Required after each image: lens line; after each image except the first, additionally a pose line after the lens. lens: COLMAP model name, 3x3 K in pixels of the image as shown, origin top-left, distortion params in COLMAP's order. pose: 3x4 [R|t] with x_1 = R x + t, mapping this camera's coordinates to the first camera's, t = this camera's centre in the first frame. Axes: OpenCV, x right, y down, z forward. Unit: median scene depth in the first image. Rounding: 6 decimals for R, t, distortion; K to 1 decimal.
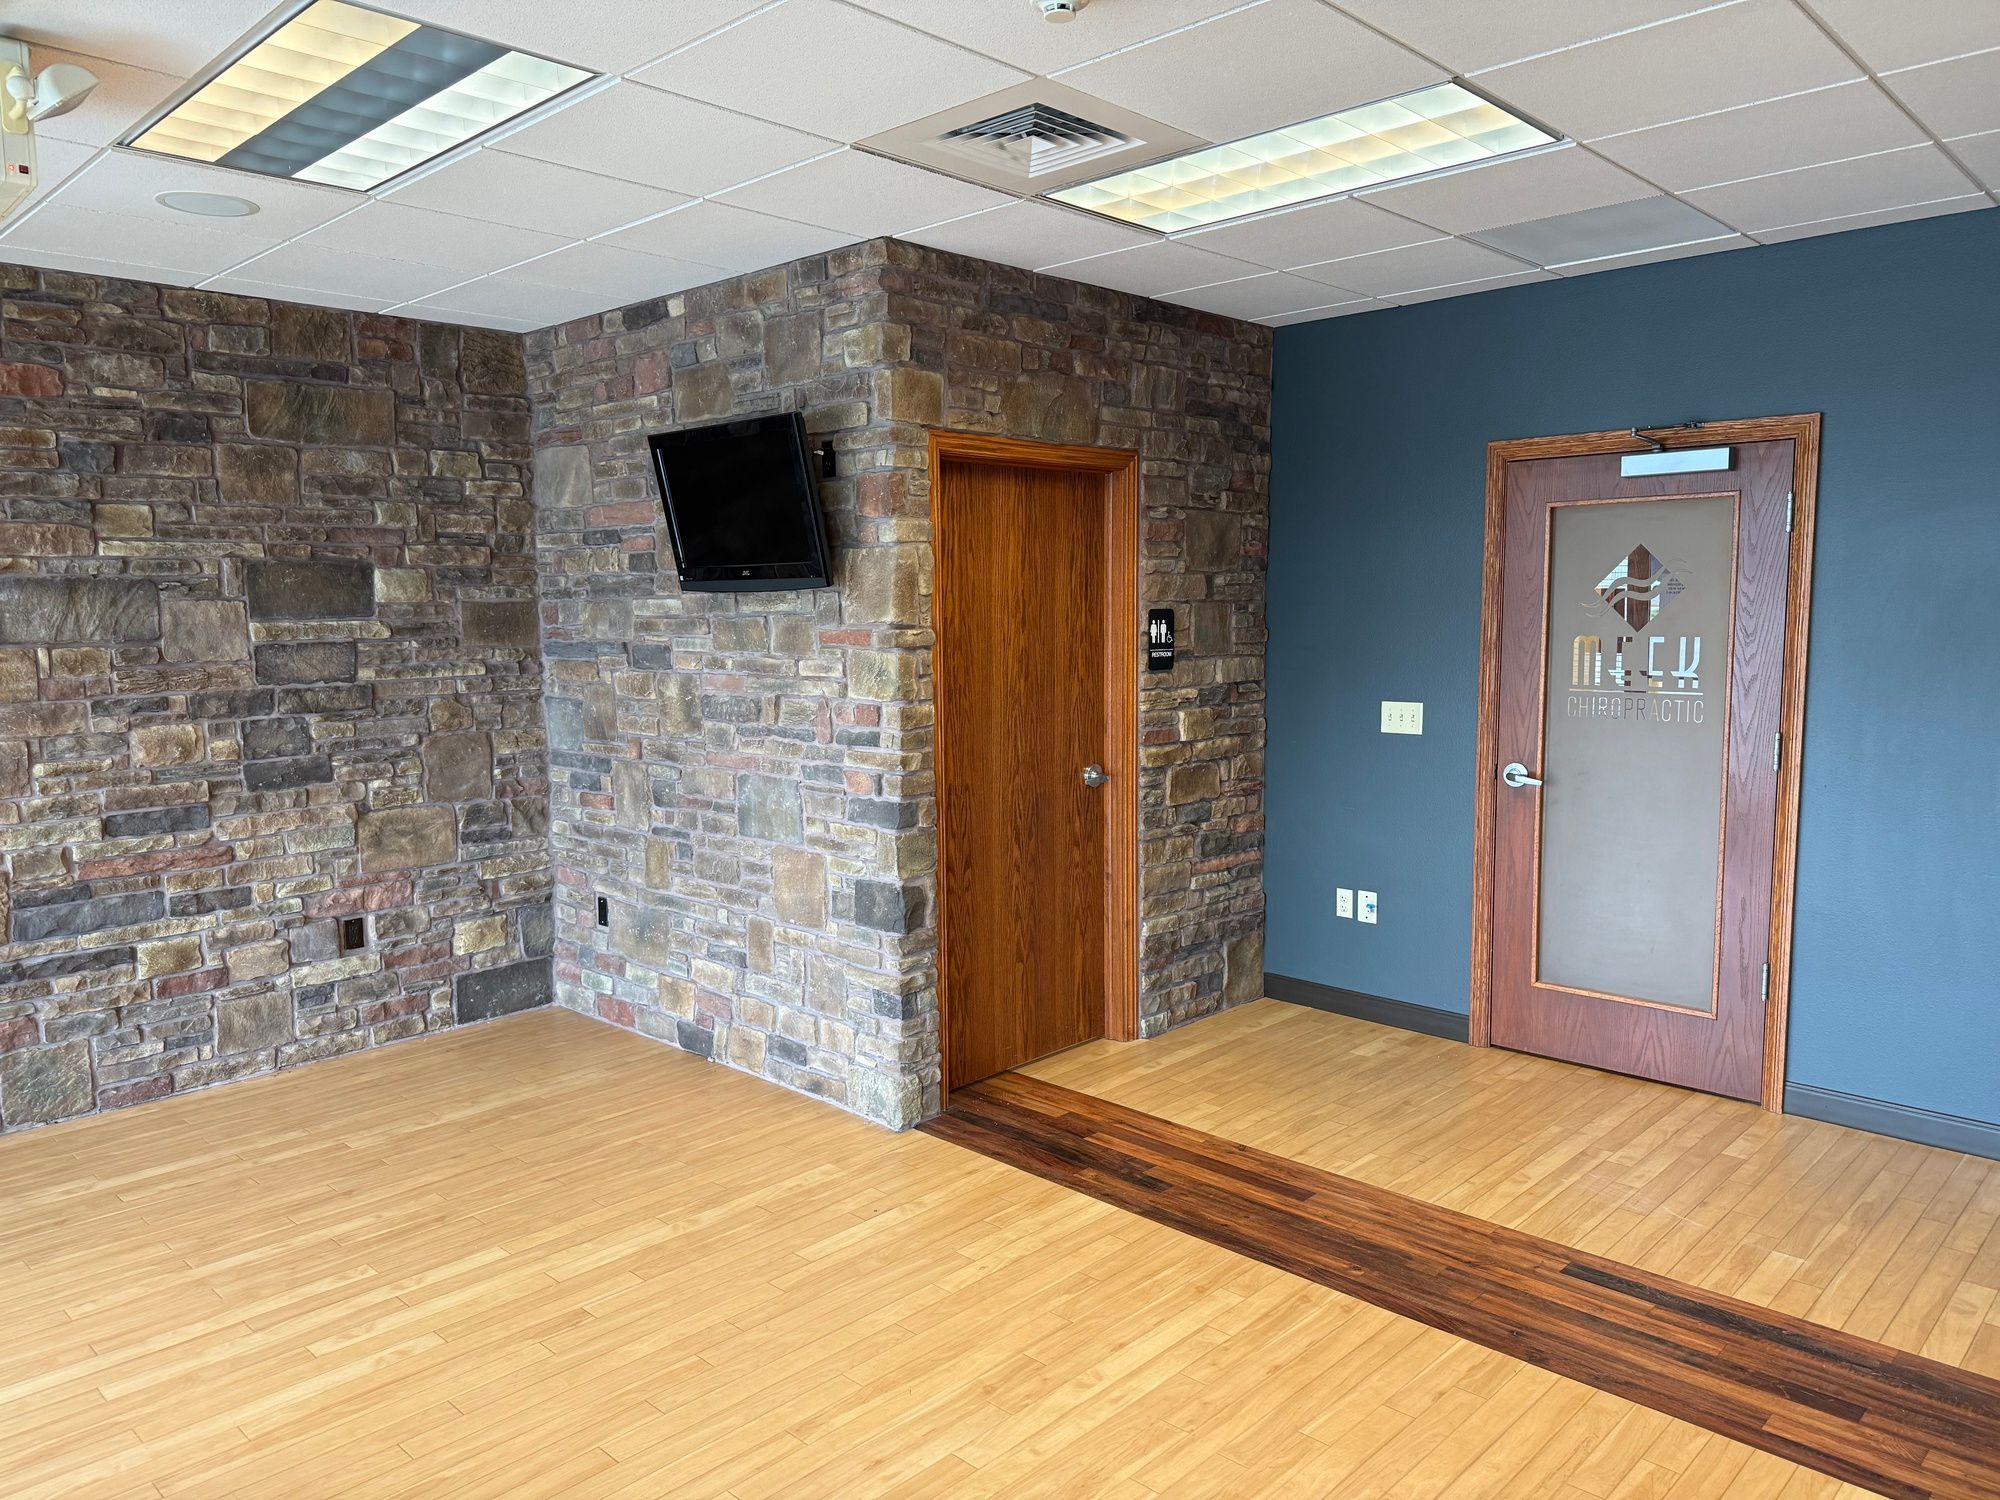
lens RADIAL K [[1400.0, 0, 1000.0], [0, 1400.0, 750.0], [0, 0, 1]] dist [0.105068, -0.133636]
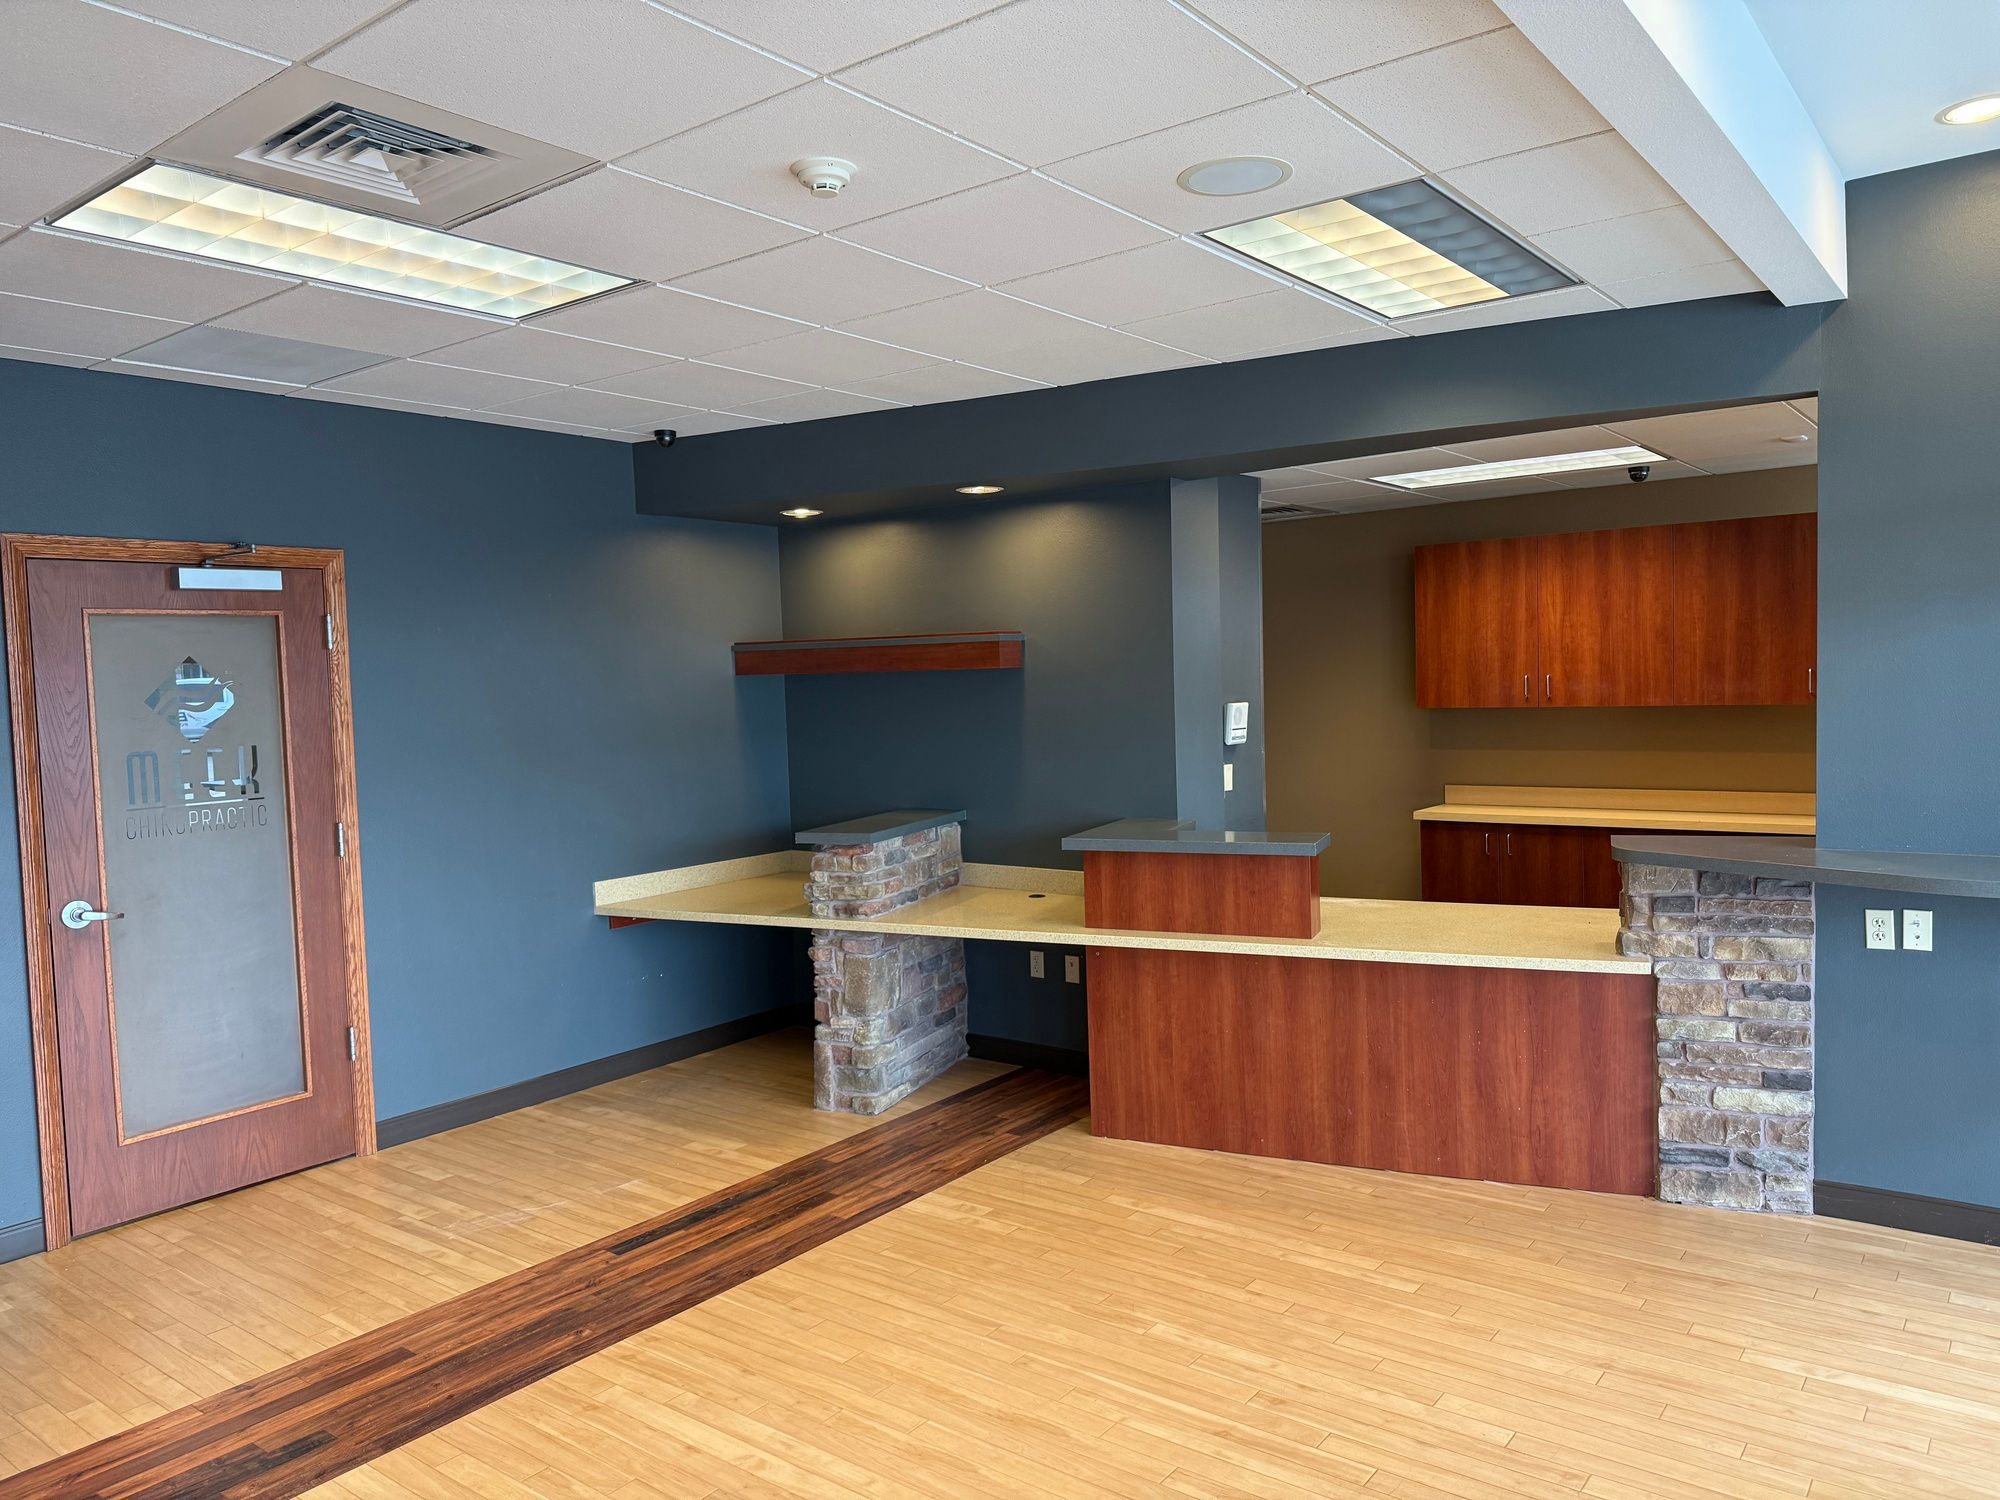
lens RADIAL K [[1426.6, 0, 1000.0], [0, 1426.6, 750.0], [0, 0, 1]] dist [0.008955, 0.002573]
pose [[-0.106383, -0.042029, 0.993437, -0.727453], [0.137351, 0.988907, 0.056546, -0.070180], [-0.984793, 0.142465, -0.099430, 0.657282]]
